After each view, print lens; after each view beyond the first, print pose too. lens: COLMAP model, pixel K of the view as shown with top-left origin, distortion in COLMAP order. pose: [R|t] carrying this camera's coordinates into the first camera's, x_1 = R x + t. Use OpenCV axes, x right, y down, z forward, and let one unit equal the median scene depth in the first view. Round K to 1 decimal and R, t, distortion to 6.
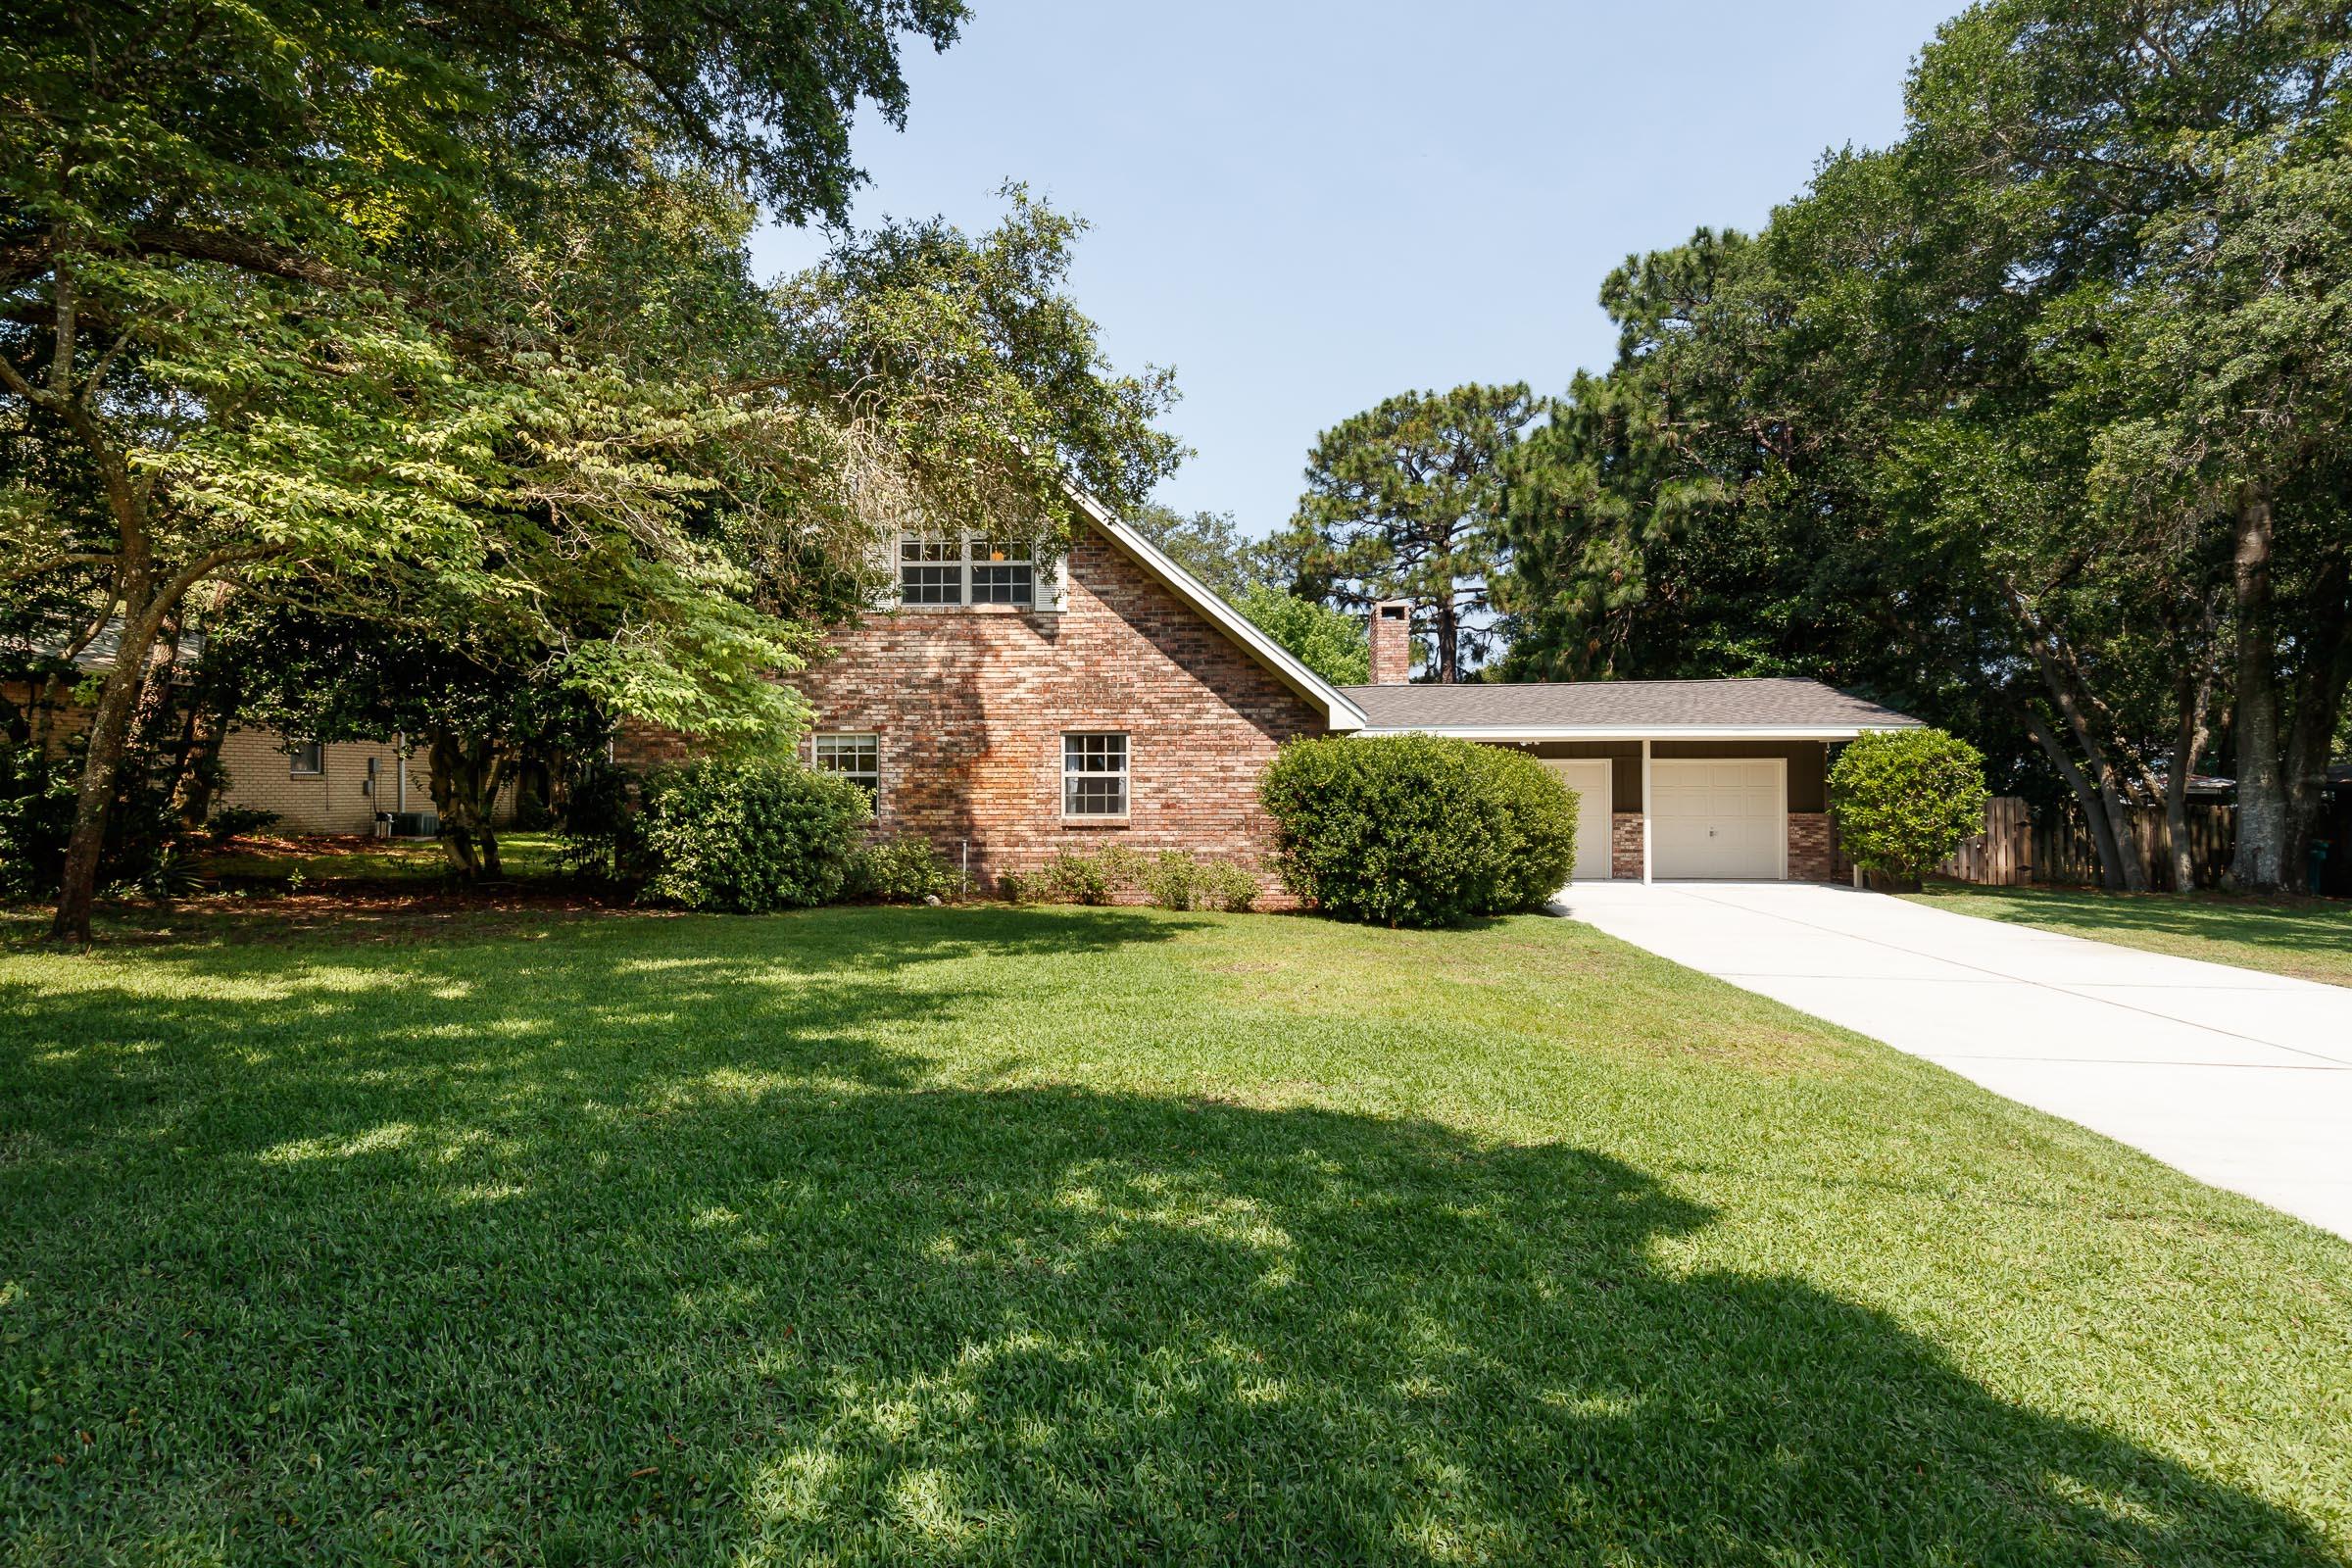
lens RADIAL K [[1416.4, 0, 1176.0], [0, 1416.4, 784.0], [0, 0, 1]] dist [0.005129, 0.000591]
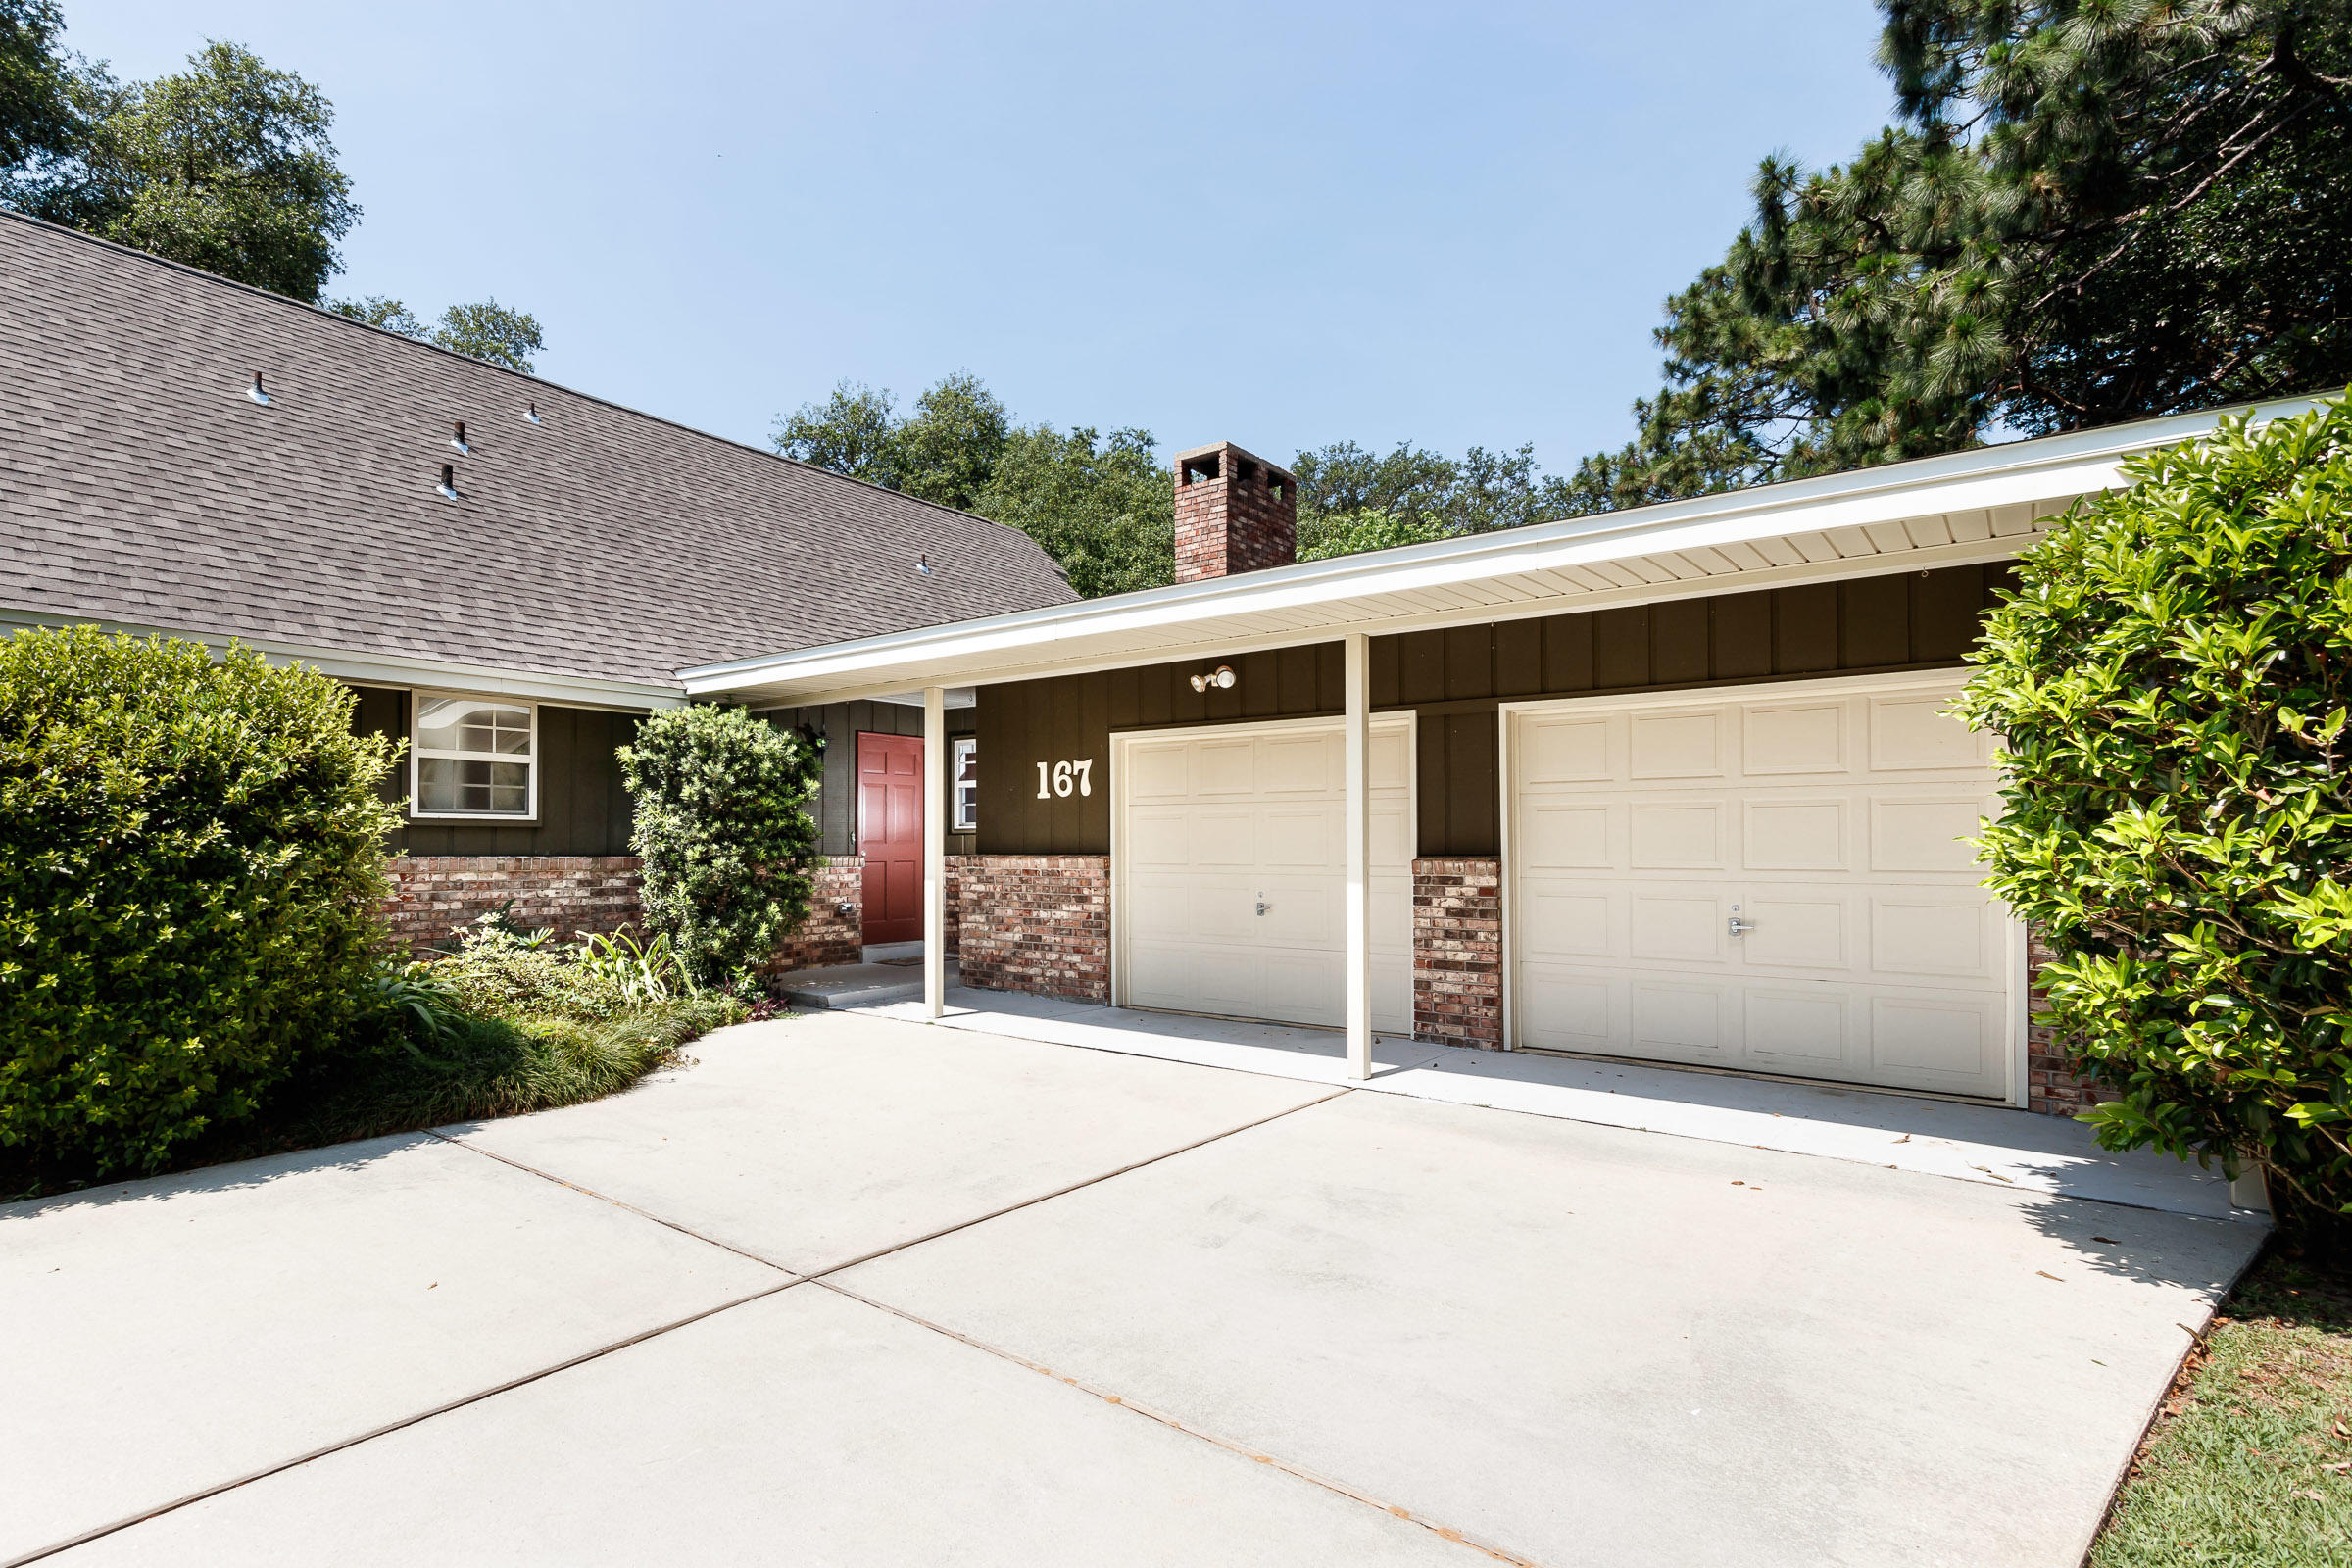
lens RADIAL K [[1158.5, 0, 1169.4], [0, 1158.5, 821.0], [0, 0, 1]] dist [0.026490, -0.000530]
pose [[0.788901, -0.012742, -0.614388, 0.610883], [0.002956, 0.999852, -0.016941, 0.021920], [0.614513, 0.011548, 0.788822, 1.005697]]
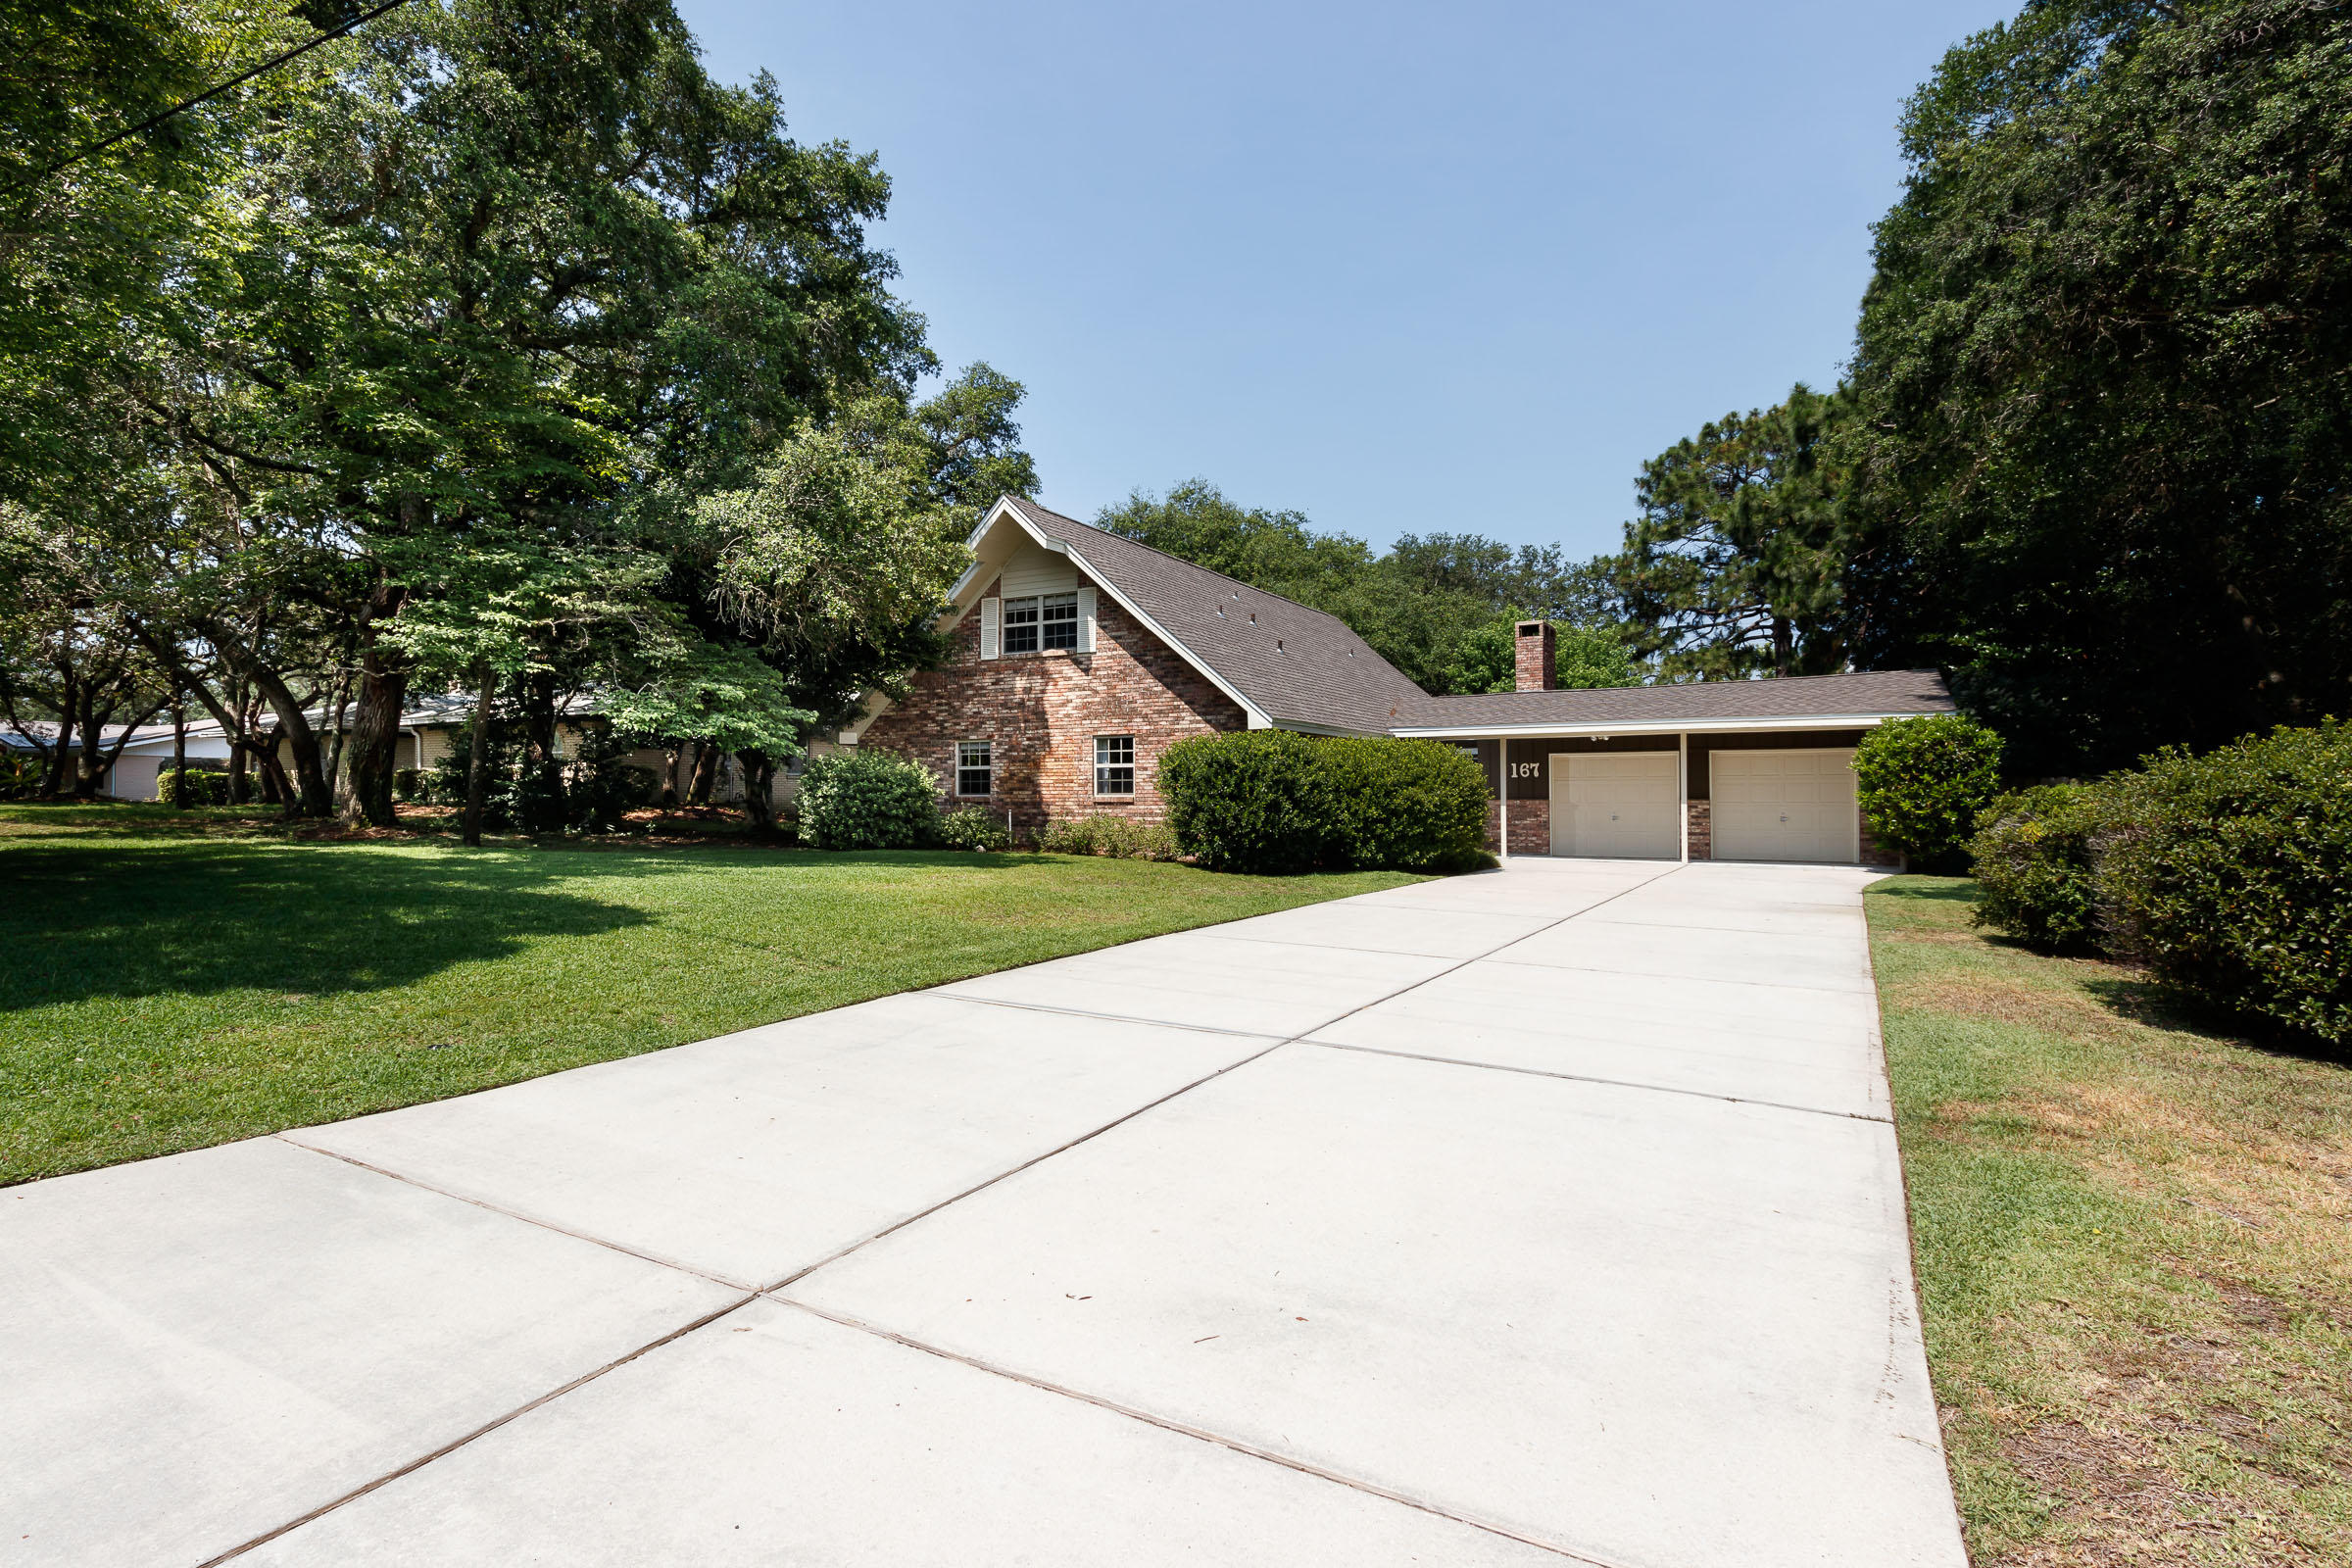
lens RADIAL K [[1270.0, 0, 1176.0], [0, 1270.0, 784.0], [0, 0, 1]] dist [-0.002335, -0.000144]
pose [[0.879227, -0.005469, -0.476371, 0.602742], [0.001417, 0.999960, -0.008864, 0.022985], [0.476400, 0.007118, 0.879200, -0.086962]]
